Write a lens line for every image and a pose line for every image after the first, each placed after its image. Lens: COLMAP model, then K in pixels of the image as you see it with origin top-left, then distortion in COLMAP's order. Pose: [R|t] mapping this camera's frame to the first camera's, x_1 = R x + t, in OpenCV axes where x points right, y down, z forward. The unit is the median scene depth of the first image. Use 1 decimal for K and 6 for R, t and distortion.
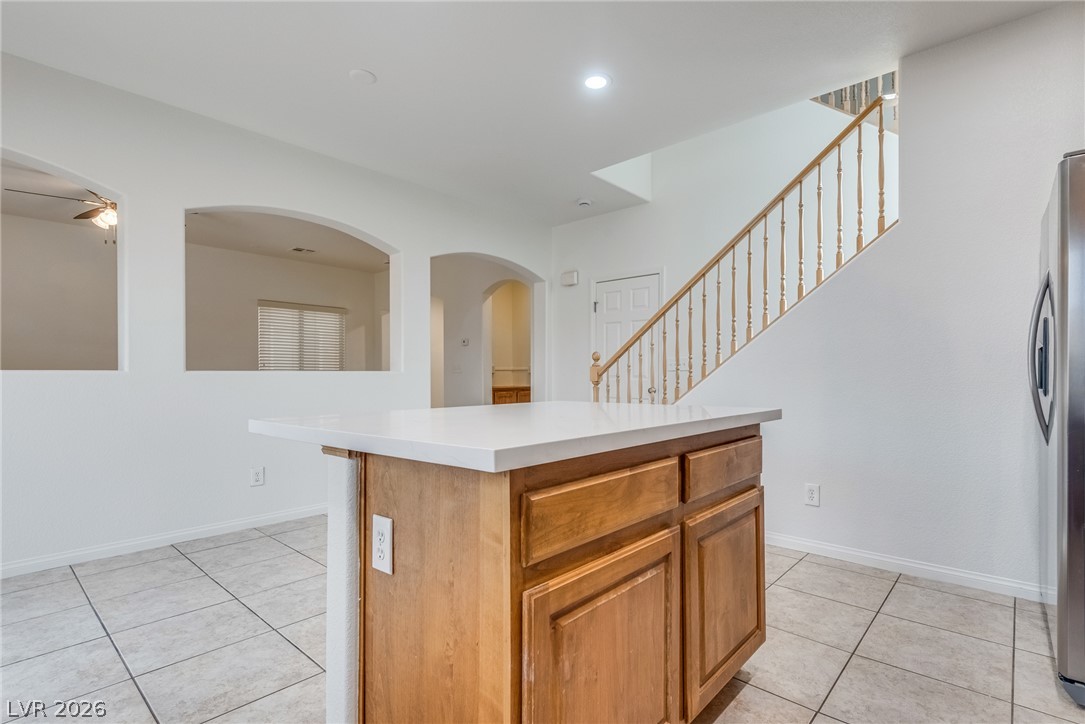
lens RADIAL K [[520.9, 0, 553.8], [0, 520.9, 385.7], [0, 0, 1]] dist [0.001586, 0.000093]
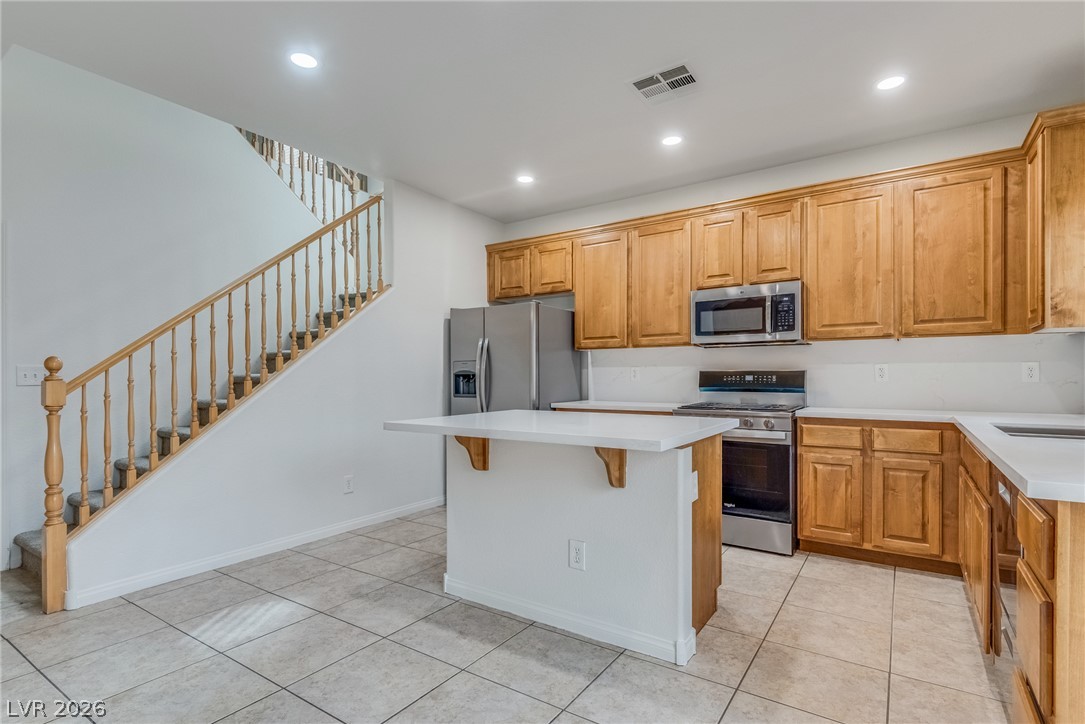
lens RADIAL K [[536.1, 0, 540.7], [0, 536.1, 380.2], [0, 0, 1]] dist [0.037799, -0.027460]
pose [[-0.131877, -0.001473, 0.991265, -1.011758], [0.020866, 0.999773, 0.004261, -0.045856], [-0.991046, 0.021245, -0.131816, 0.825299]]
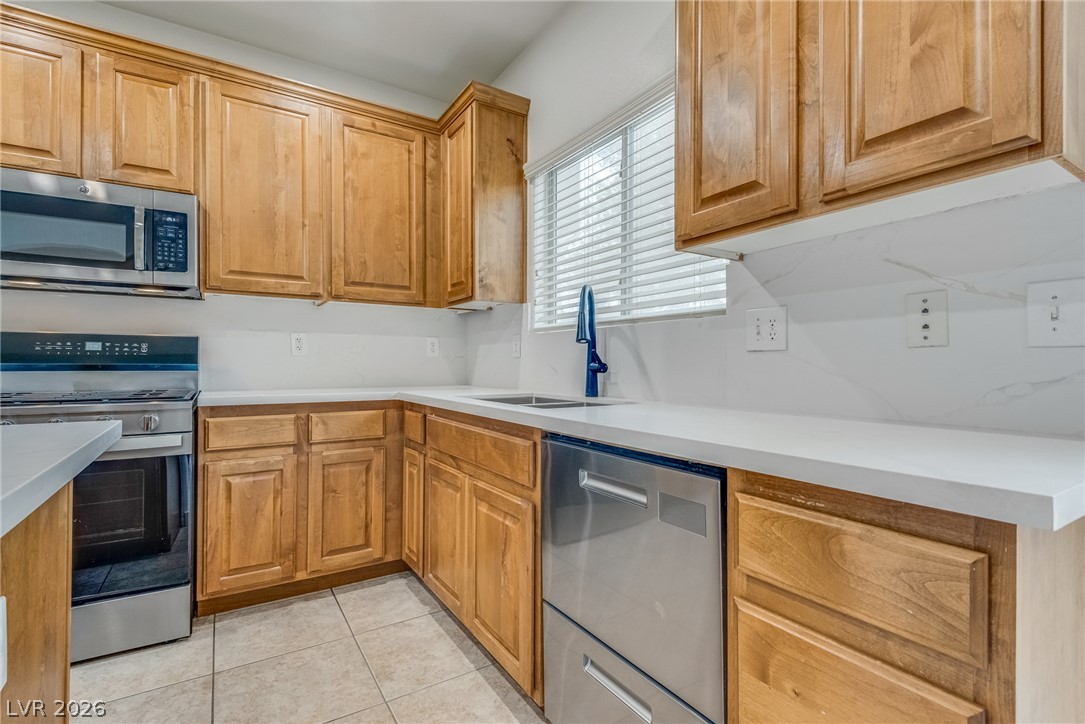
lens RADIAL K [[499.6, 0, 537.9], [0, 499.6, 362.7], [0, 0, 1]] dist [0.030984, -0.021647]
pose [[-0.959575, 0.004405, 0.281420, -0.498560], [0.008243, 0.999888, 0.012454, -0.010420], [-0.281334, 0.014270, -0.959504, 0.623800]]
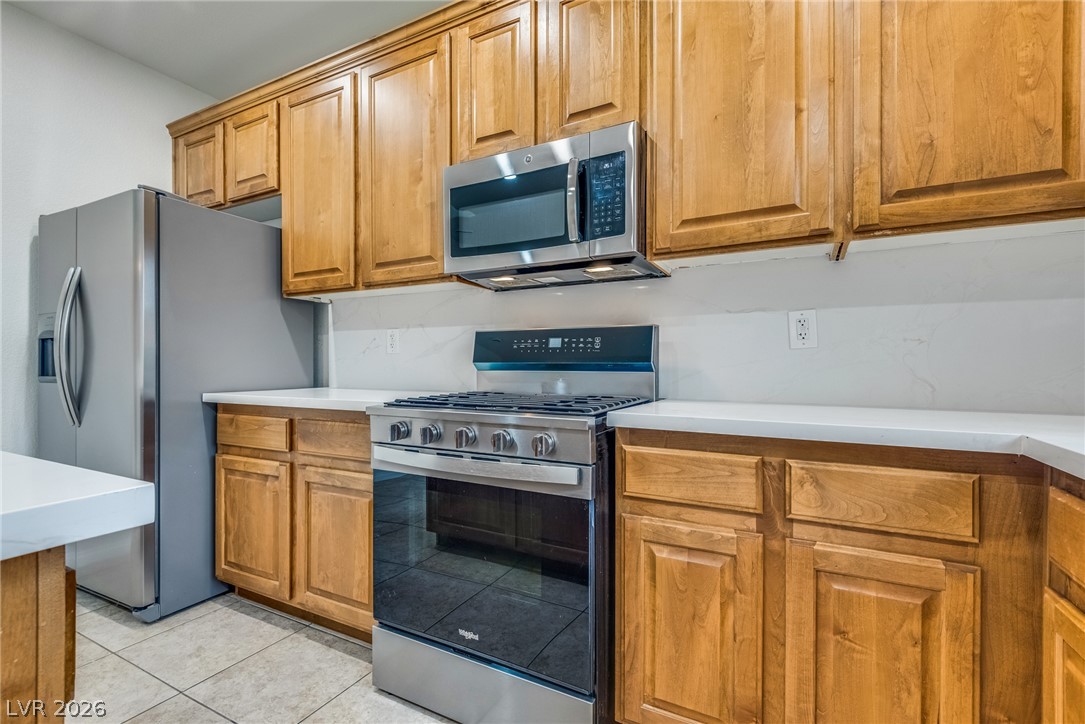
lens RADIAL K [[493.1, 0, 539.5], [0, 493.1, 367.4], [0, 0, 1]] dist [0.028244, -0.016353]
pose [[-0.231770, 0.000520, 0.972770, -0.249592], [0.016716, 0.999854, 0.003448, -0.000397], [-0.972627, 0.017060, -0.231745, 0.216898]]
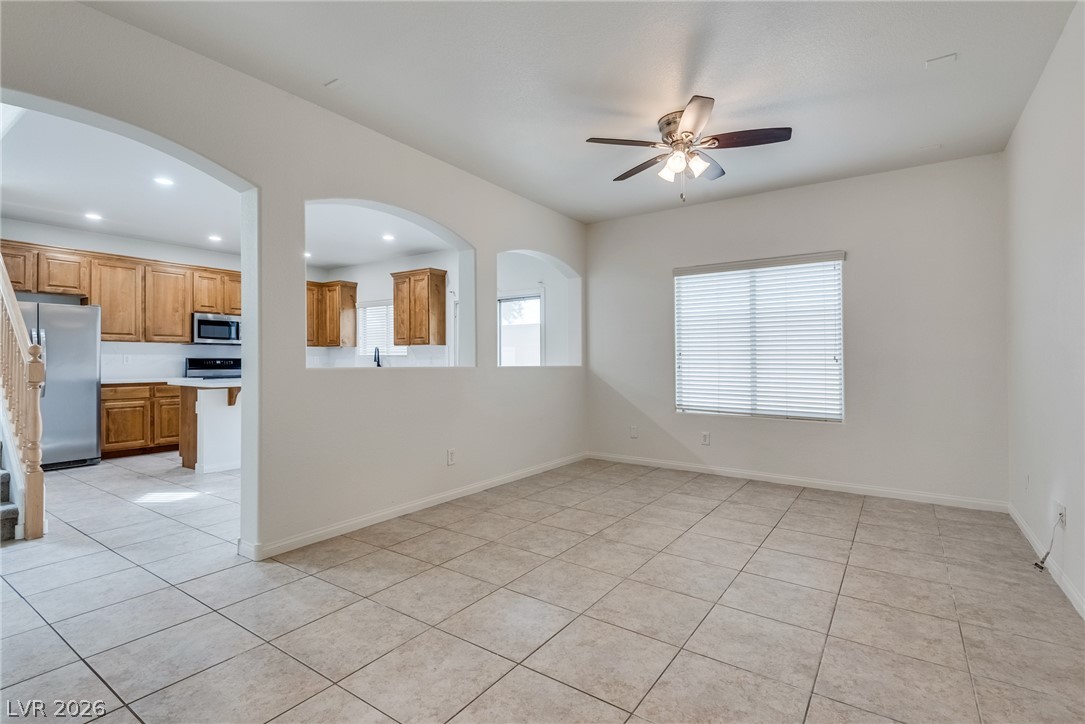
lens RADIAL K [[507.7, 0, 541.0], [0, 507.7, 357.1], [0, 0, 1]] dist [0.033111, -0.021650]
pose [[-0.992699, 0.002402, -0.120594, -0.962557], [0.001190, 0.999948, 0.010121, -0.086616], [0.120612, 0.009904, -0.992650, 3.006399]]
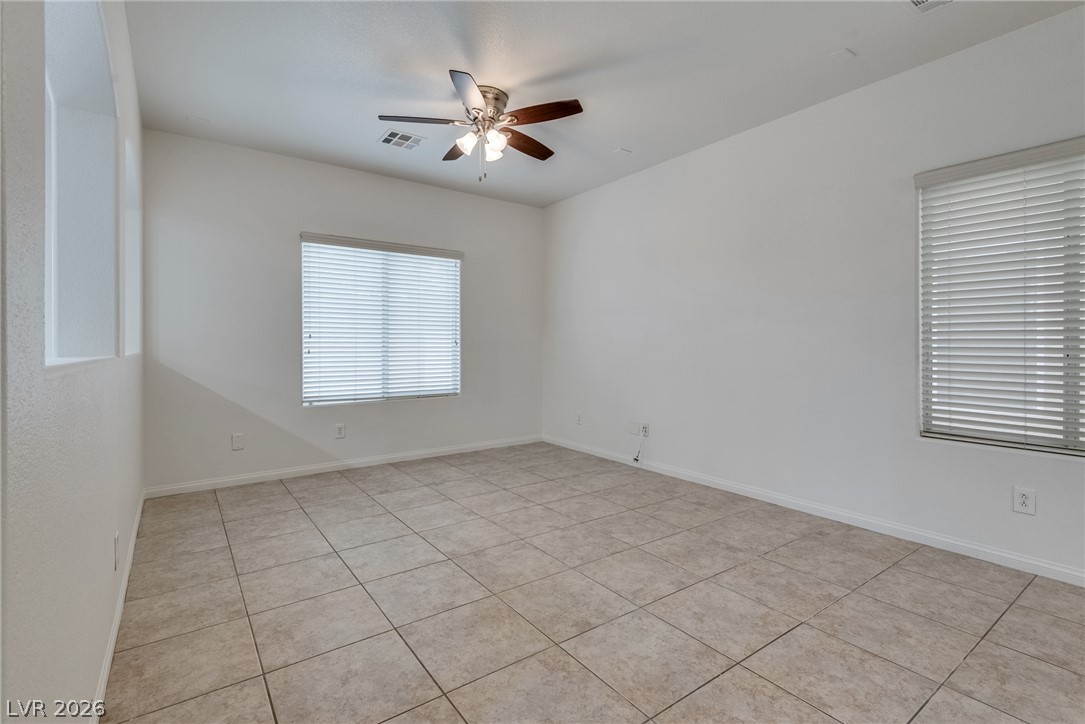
lens RADIAL K [[494.3, 0, 539.5], [0, 494.3, 343.3], [0, 0, 1]] dist [0.032706, -0.019449]
pose [[-0.215360, 0.002432, -0.976532, -0.298758], [-0.014625, 0.999877, 0.005715, -0.074057], [0.976425, 0.015513, -0.215297, 2.155112]]
